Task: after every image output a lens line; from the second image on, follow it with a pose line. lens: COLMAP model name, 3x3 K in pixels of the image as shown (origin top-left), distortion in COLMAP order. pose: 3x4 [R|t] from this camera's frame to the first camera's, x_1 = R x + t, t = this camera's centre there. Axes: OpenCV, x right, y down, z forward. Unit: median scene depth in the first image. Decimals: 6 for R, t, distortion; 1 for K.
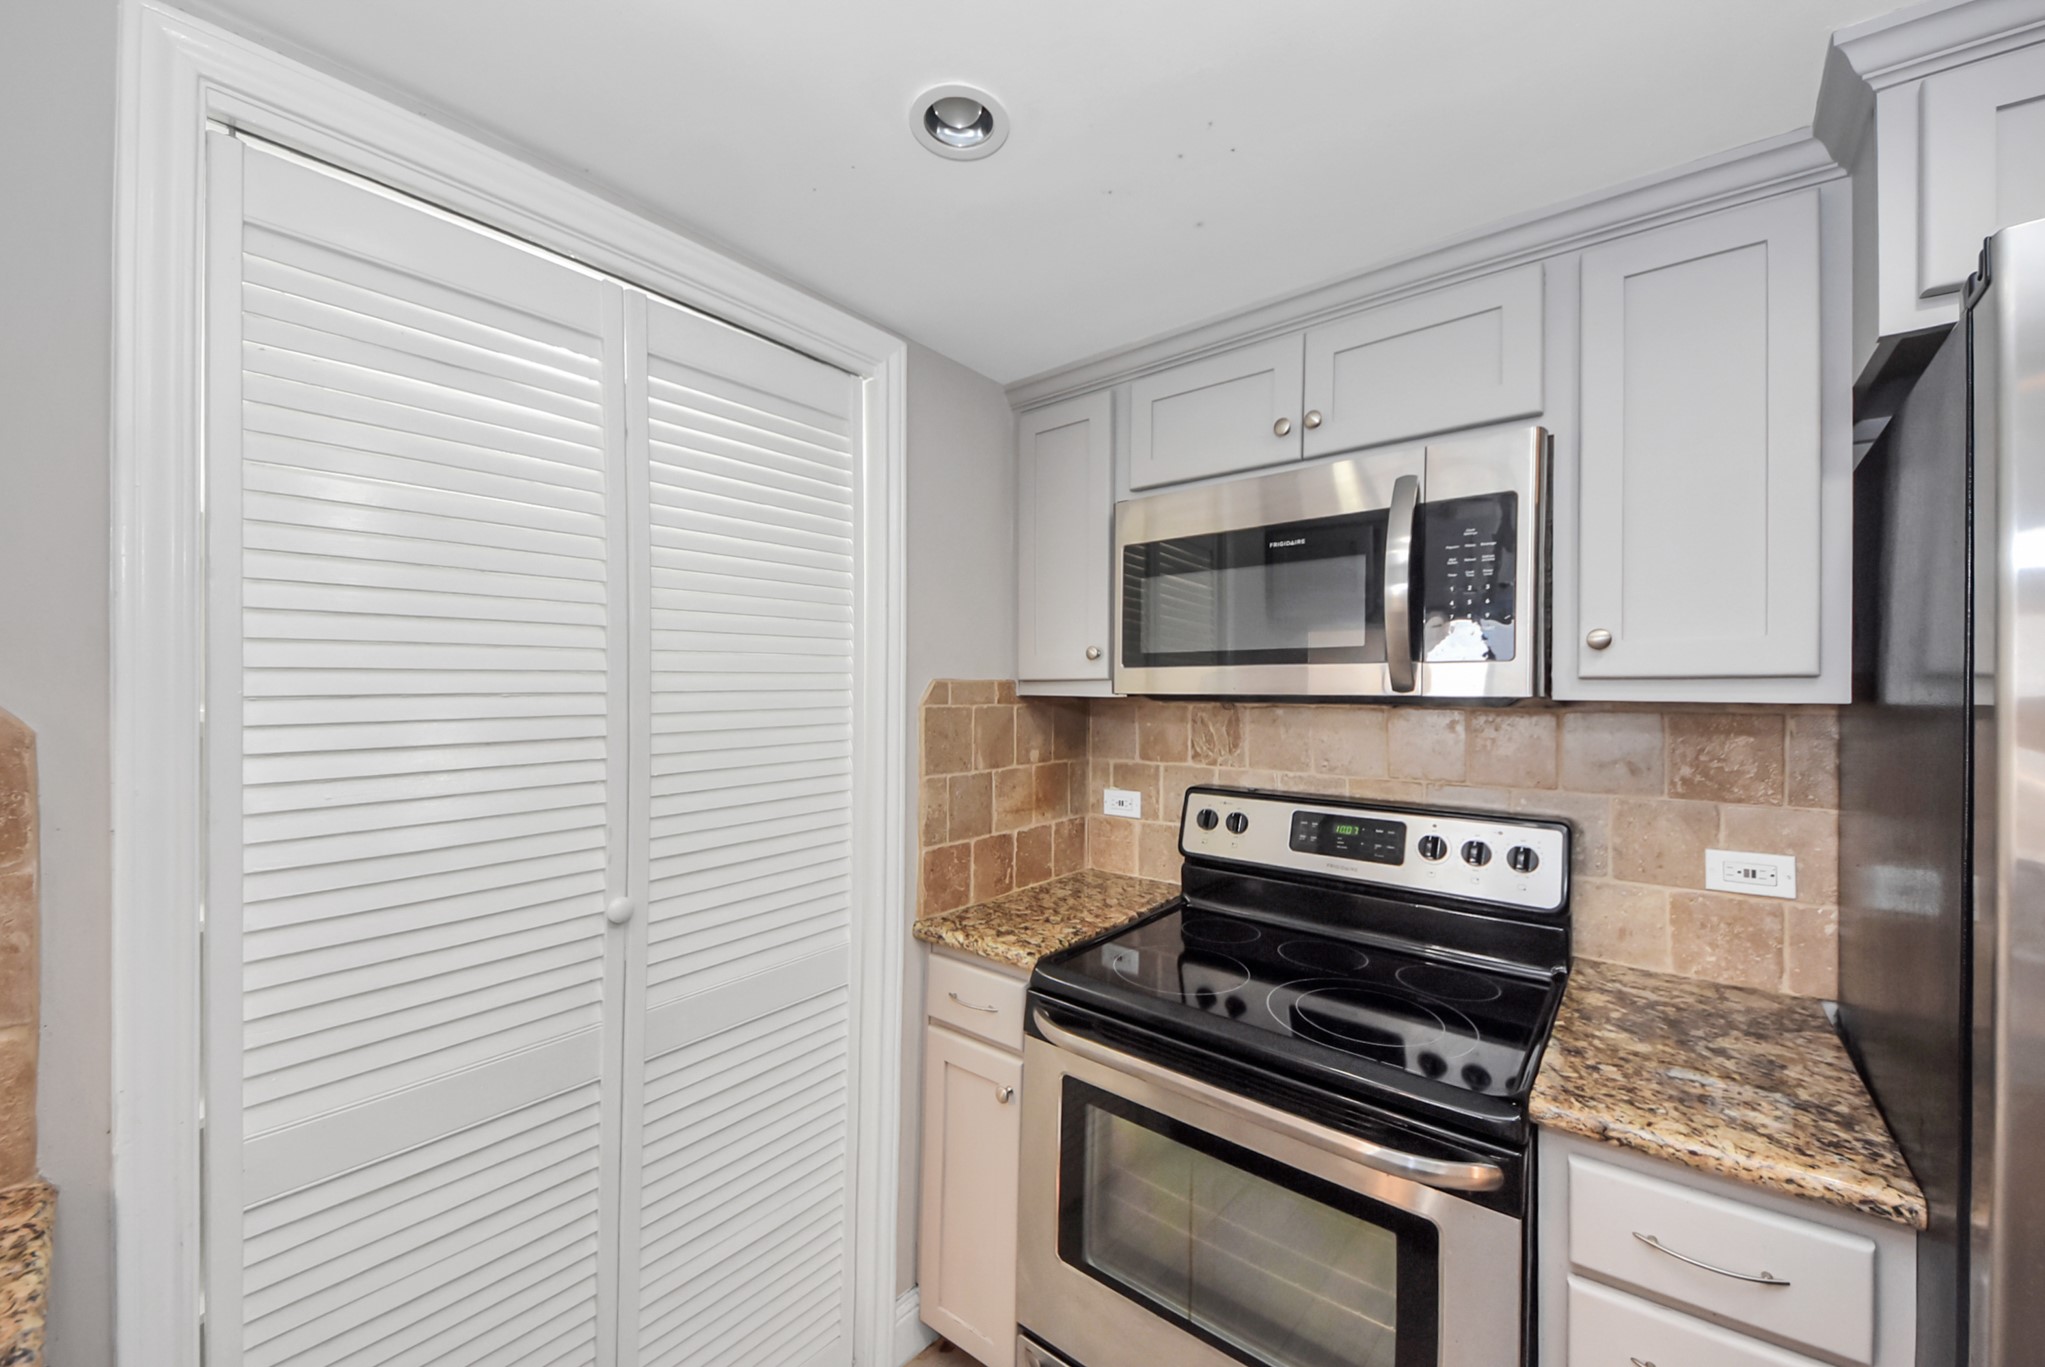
lens RADIAL K [[741.5, 0, 1045.9], [0, 741.5, 685.3], [0, 0, 1]] dist [0.040566, -0.029100]
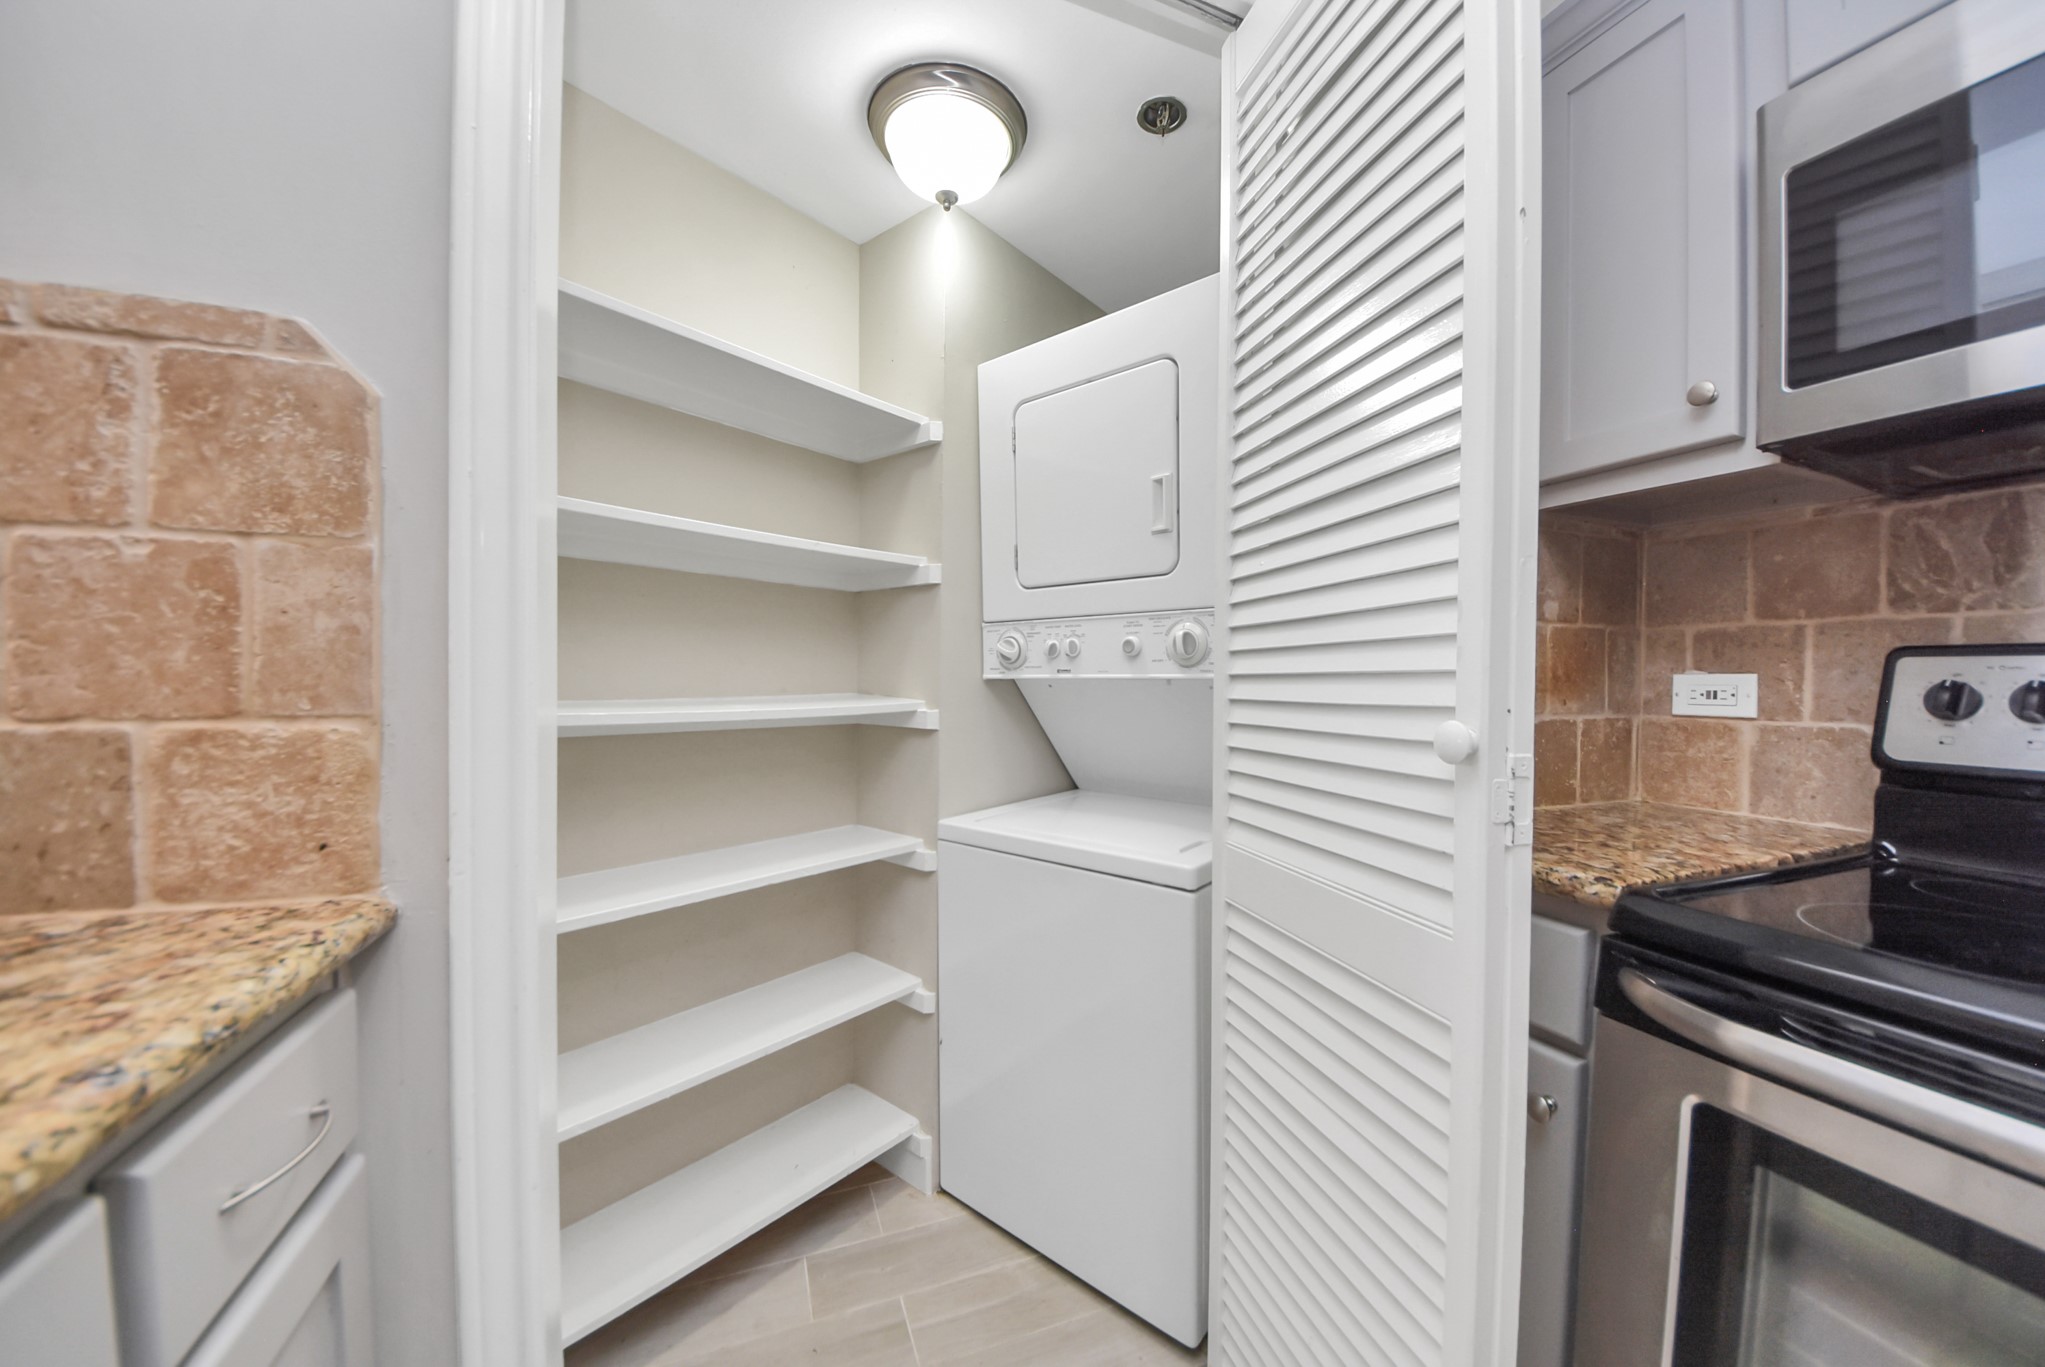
lens RADIAL K [[735.9, 0, 1019.5], [0, 735.9, 686.4], [0, 0, 1]] dist [-0.029640, -0.000094]
pose [[0.855442, 0.013299, -0.517728, -0.098047], [-0.000508, 0.999691, 0.024840, 0.170286], [0.517898, -0.020986, 0.855185, 0.259302]]
